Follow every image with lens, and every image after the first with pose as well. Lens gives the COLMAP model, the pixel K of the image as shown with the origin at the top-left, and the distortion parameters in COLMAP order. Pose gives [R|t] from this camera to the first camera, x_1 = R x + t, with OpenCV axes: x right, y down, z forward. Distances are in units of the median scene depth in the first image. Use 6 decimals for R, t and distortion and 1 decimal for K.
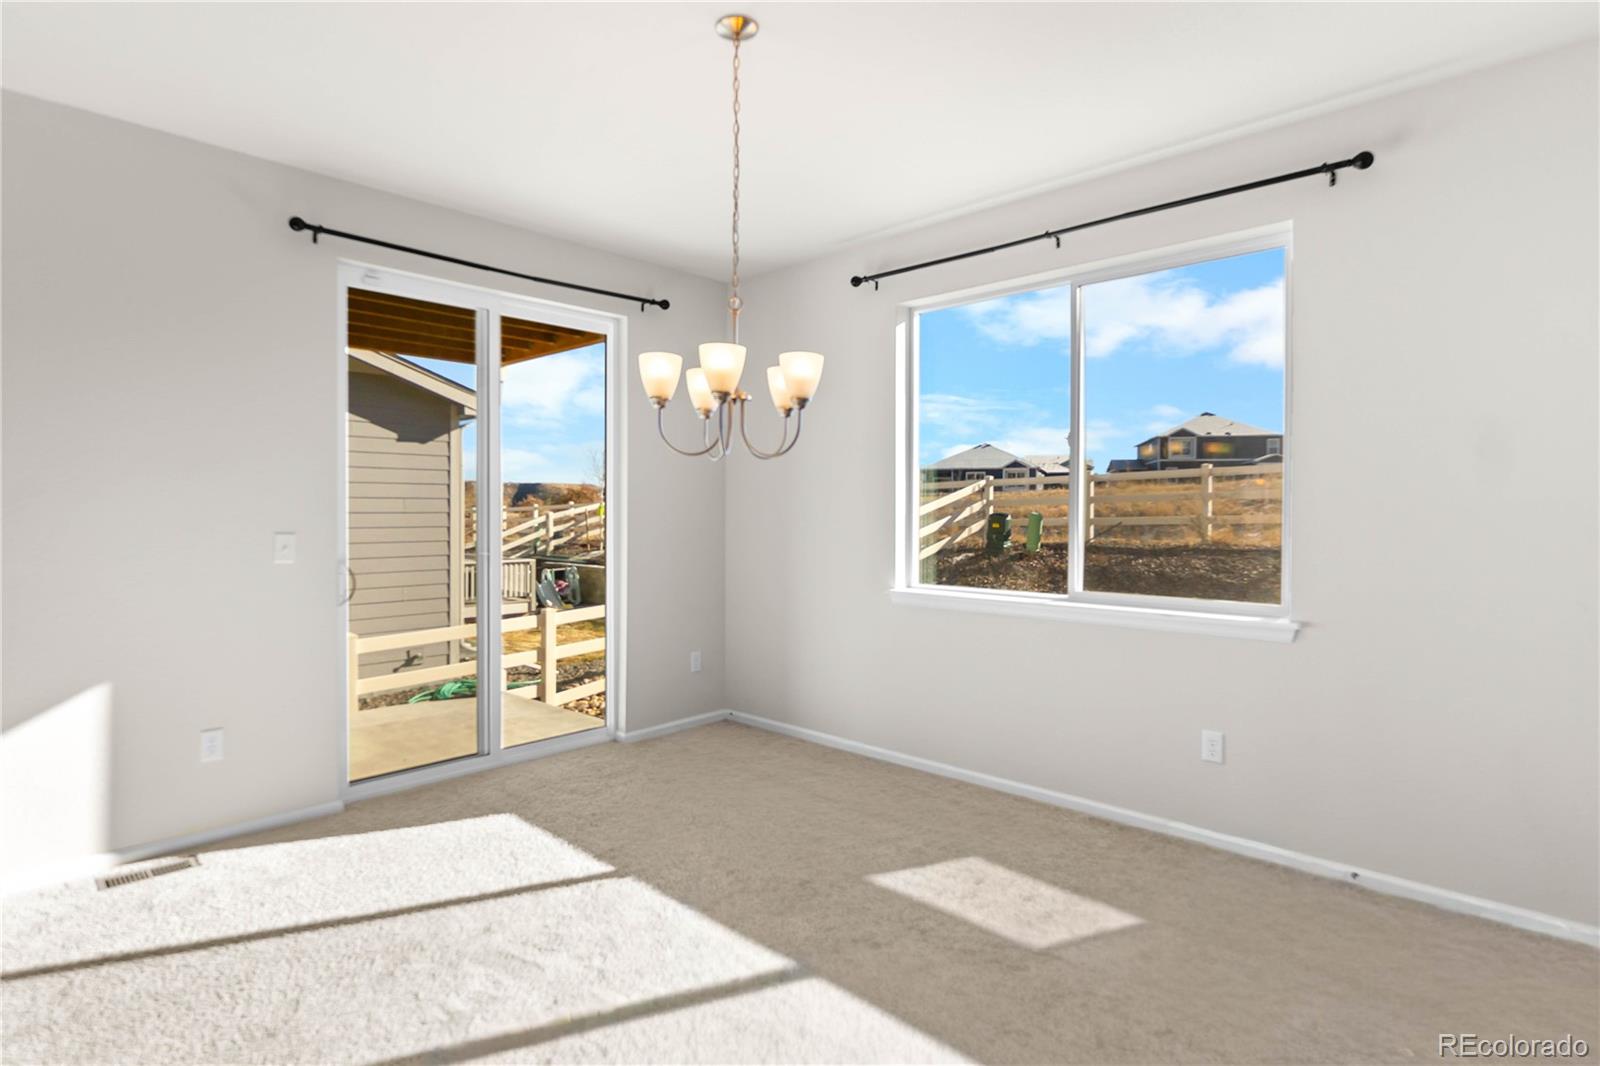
lens RADIAL K [[833.7, 0, 788.6], [0, 833.7, 508.7], [0, 0, 1]] dist [-0.007150, -0.002229]
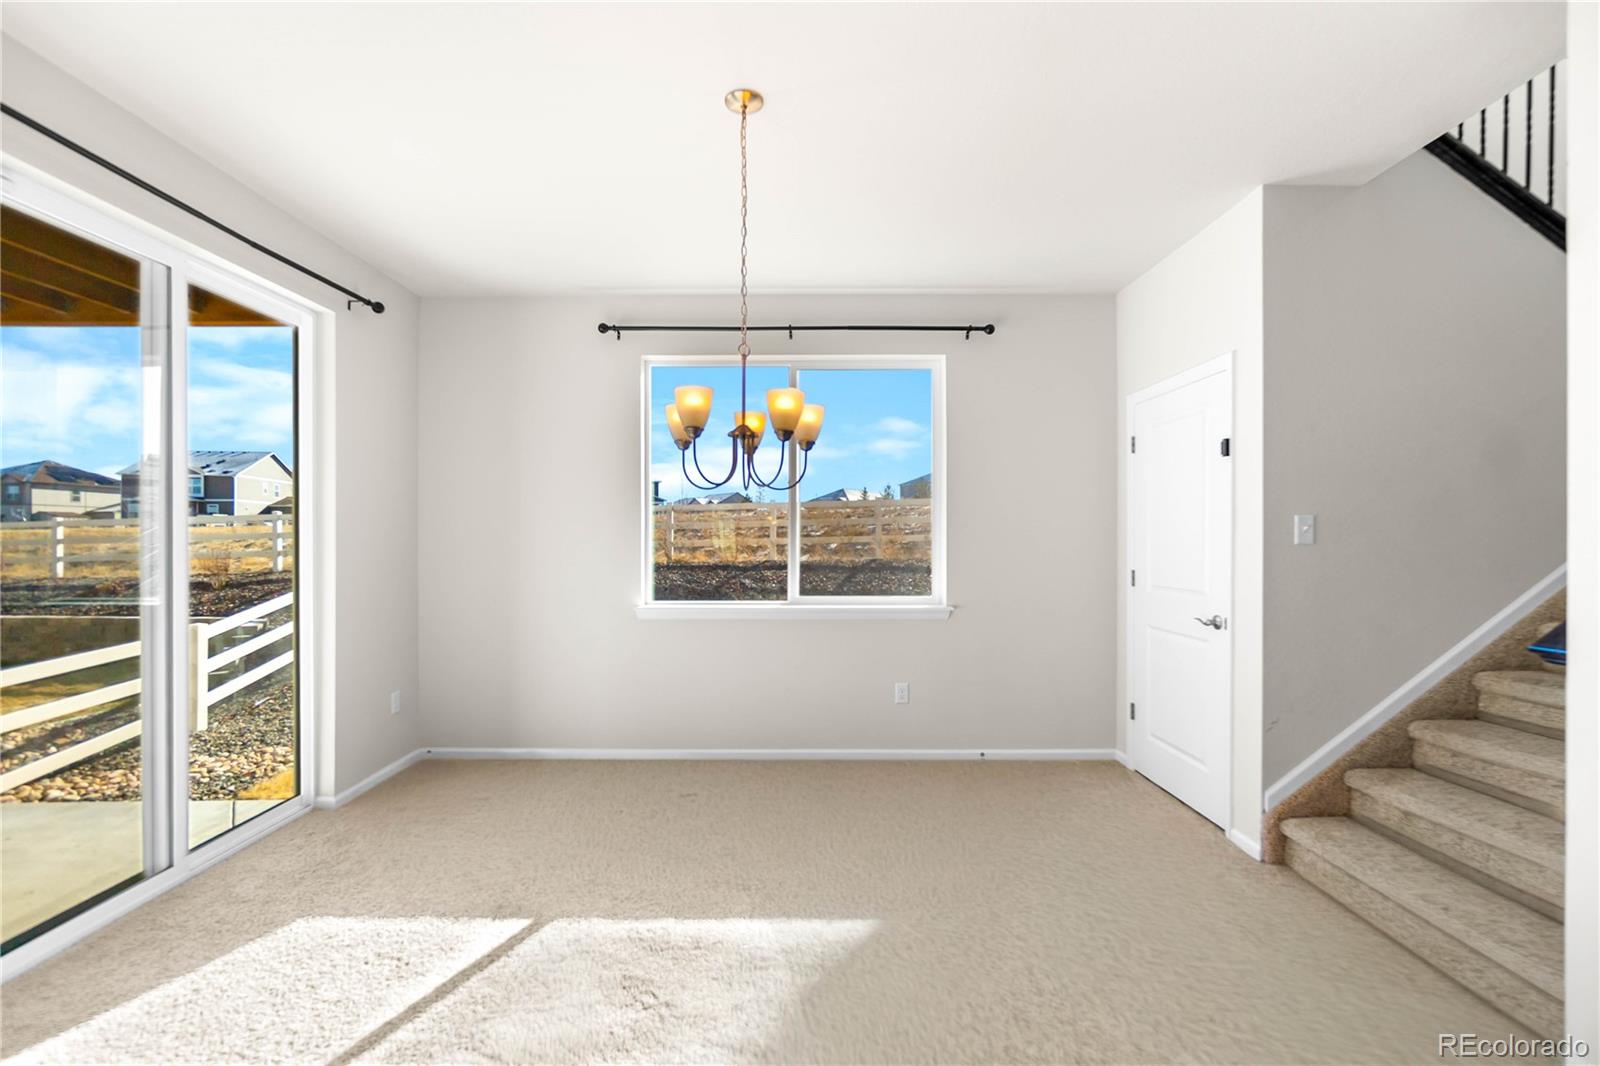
lens RADIAL K [[700.4, 0, 821.4], [0, 700.4, 528.2], [0, 0, 1]] dist [-0.001415, 0.000954]
pose [[0.719070, 0.007234, 0.694900, -0.408131], [0.000540, 0.999940, -0.010969, 0.001569], [-0.694938, 0.008263, 0.719023, 0.158907]]
